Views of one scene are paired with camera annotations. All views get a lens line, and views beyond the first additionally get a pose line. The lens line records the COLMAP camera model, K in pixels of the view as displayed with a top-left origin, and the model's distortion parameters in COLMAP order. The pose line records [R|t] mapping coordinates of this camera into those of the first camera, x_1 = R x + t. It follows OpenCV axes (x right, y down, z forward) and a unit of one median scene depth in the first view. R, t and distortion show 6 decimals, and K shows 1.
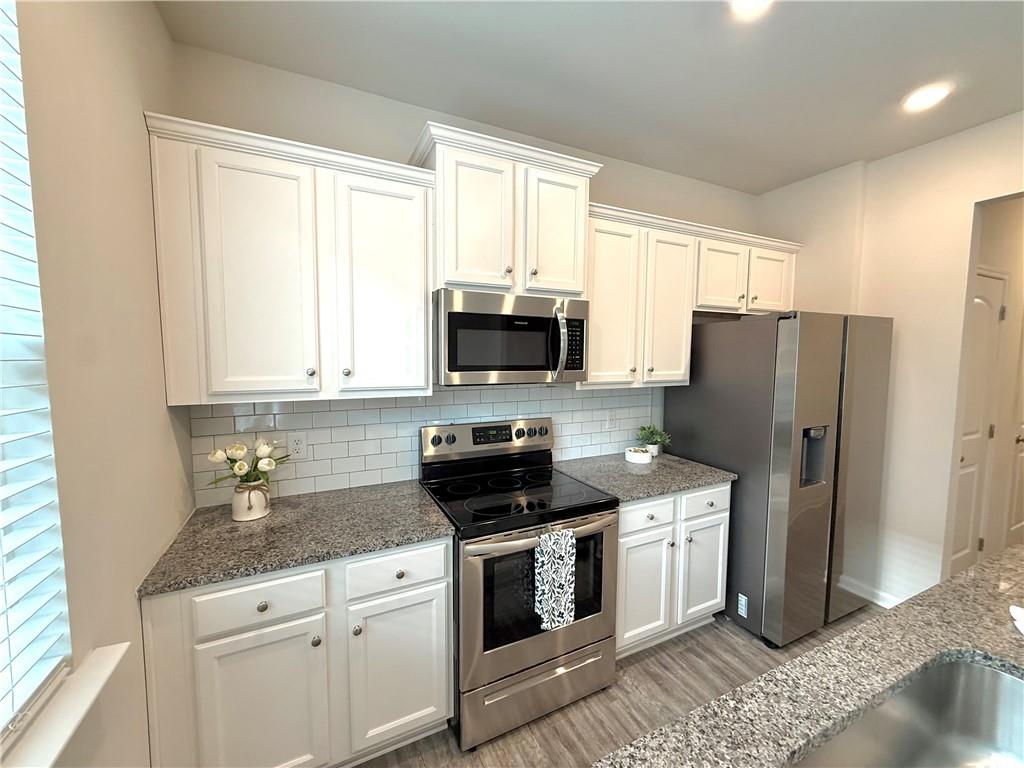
lens RADIAL K [[407.7, 0, 512.3], [0, 407.7, 383.1], [0, 0, 1]] dist [-0.000866, 0.000142]
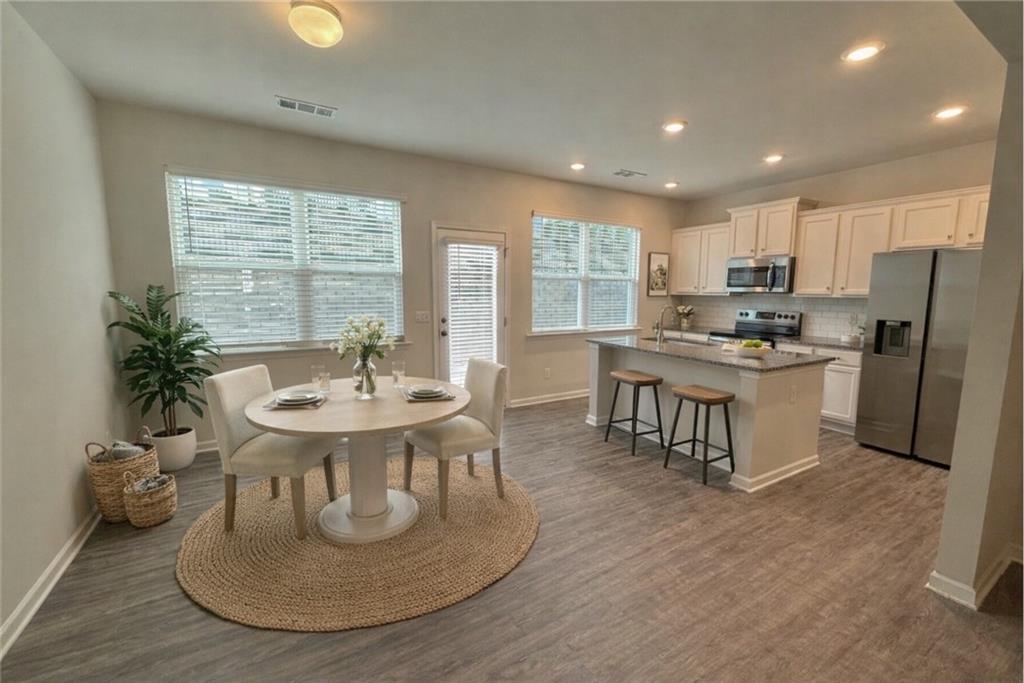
lens RADIAL K [[409.2, 0, 510.3], [0, 409.2, 337.5], [0, 0, 1]] dist [0.001279, -0.000492]
pose [[0.090748, 0.114631, -0.989255, 2.389724], [-0.075088, 0.991313, 0.107981, 0.117540], [0.993039, 0.064482, 0.098567, -0.771049]]
